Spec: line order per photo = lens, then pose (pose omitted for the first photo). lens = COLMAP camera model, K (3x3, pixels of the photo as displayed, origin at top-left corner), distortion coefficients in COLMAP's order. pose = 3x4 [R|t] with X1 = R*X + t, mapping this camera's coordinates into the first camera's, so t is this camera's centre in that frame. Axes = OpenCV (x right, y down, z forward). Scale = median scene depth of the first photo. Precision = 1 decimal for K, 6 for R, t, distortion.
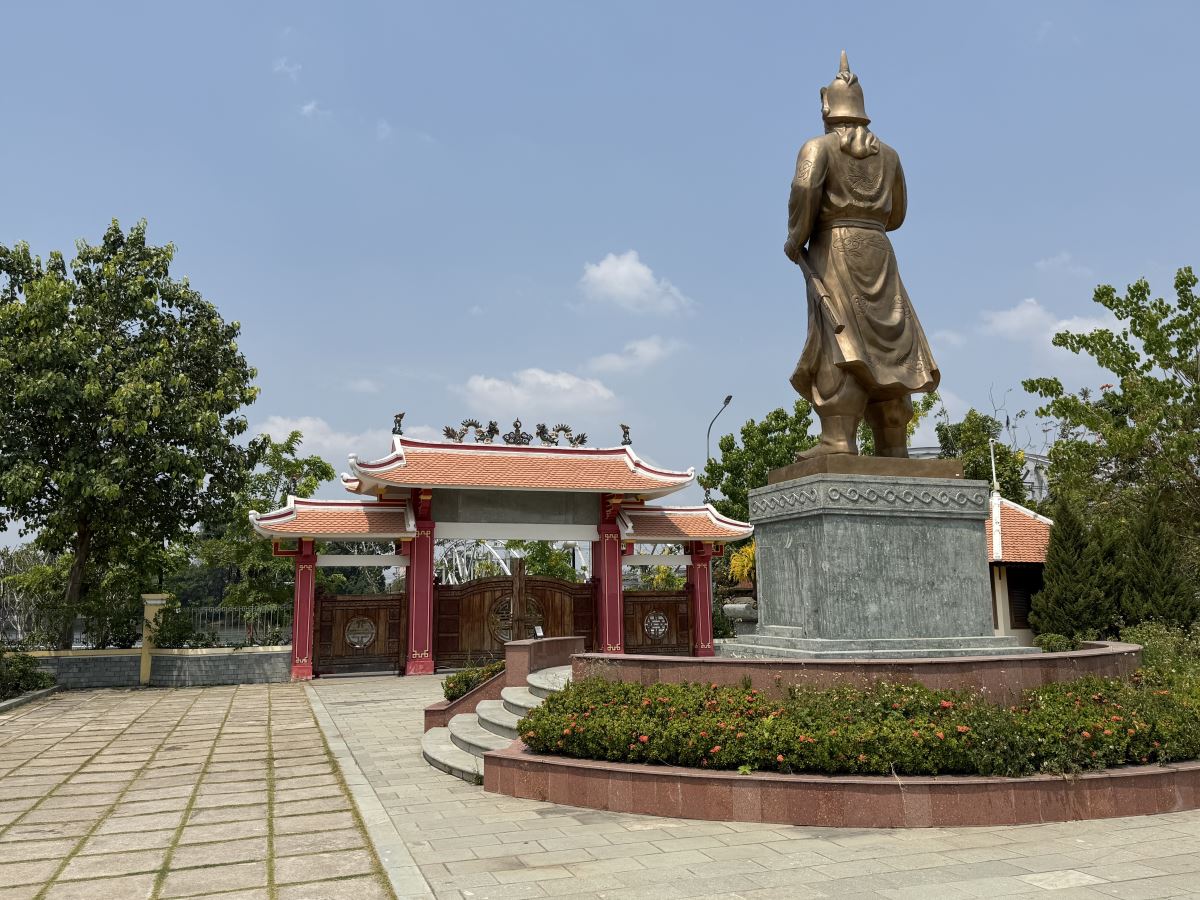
lens RADIAL K [[928.2, 0, 600.0], [0, 928.2, 450.0], [0, 0, 1]] dist [0.141883, -0.209733]
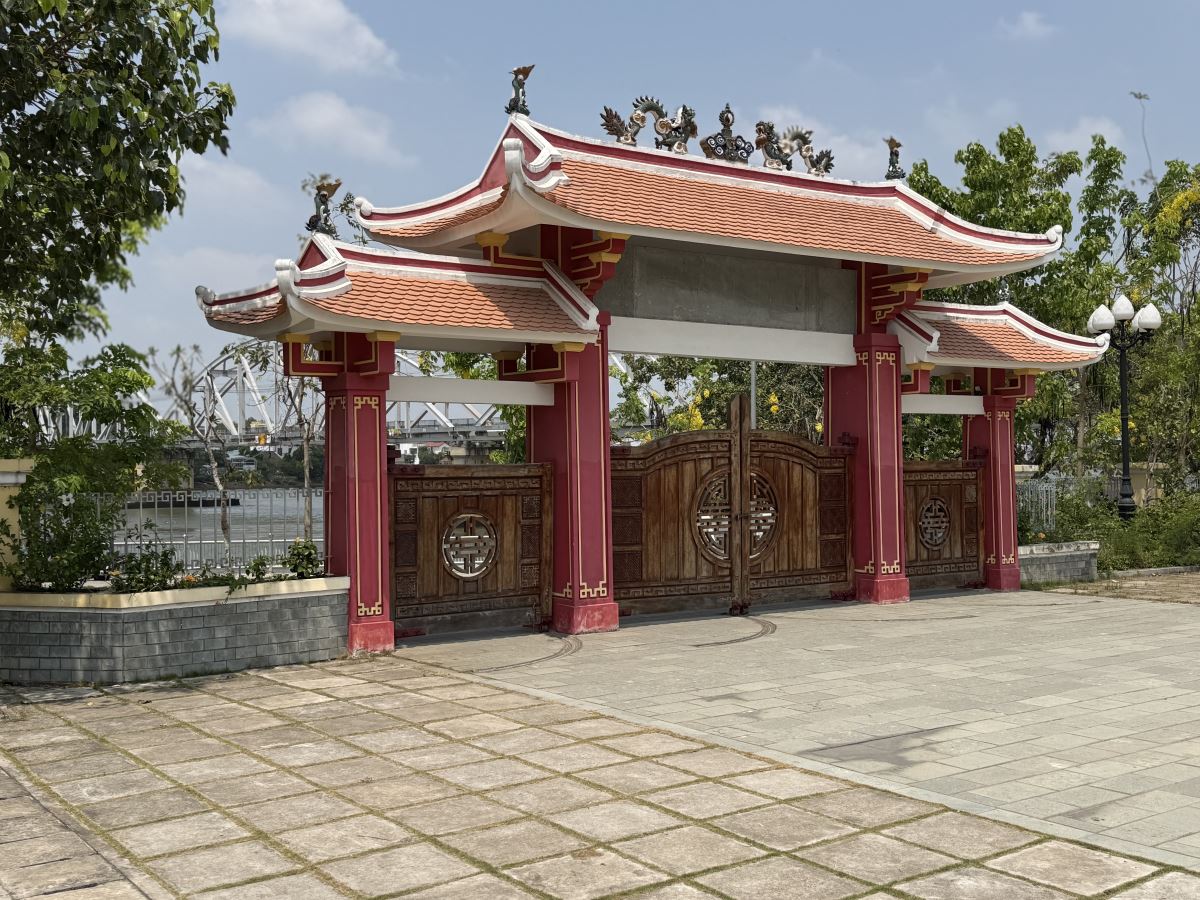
lens RADIAL K [[1284.6, 0, 600.0], [0, 1284.6, 450.0], [0, 0, 1]] dist [0.162541, -0.012576]
pose [[0.955788, 0.007879, 0.293952, -0.373203], [-0.051211, 0.988825, 0.140011, 0.055207], [-0.289563, -0.148875, 0.945510, 0.385934]]
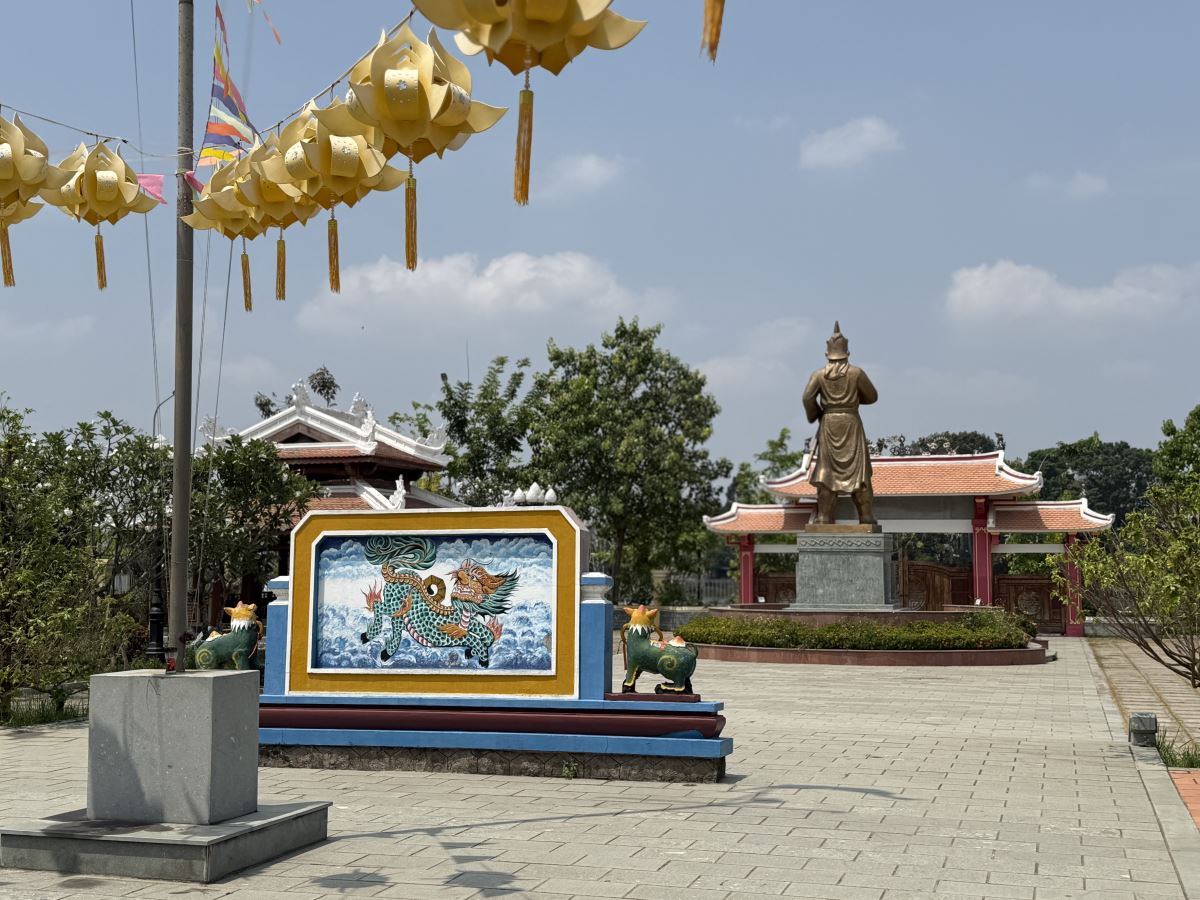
lens RADIAL K [[1543.9, 0, 600.0], [0, 1543.9, 450.0], [0, 0, 1]] dist [0.135549, 0.012377]
pose [[0.808444, -0.032173, -0.587694, 0.854674], [0.084474, 0.994510, 0.061760, -0.186707], [0.582480, -0.099574, 0.806723, -0.960489]]
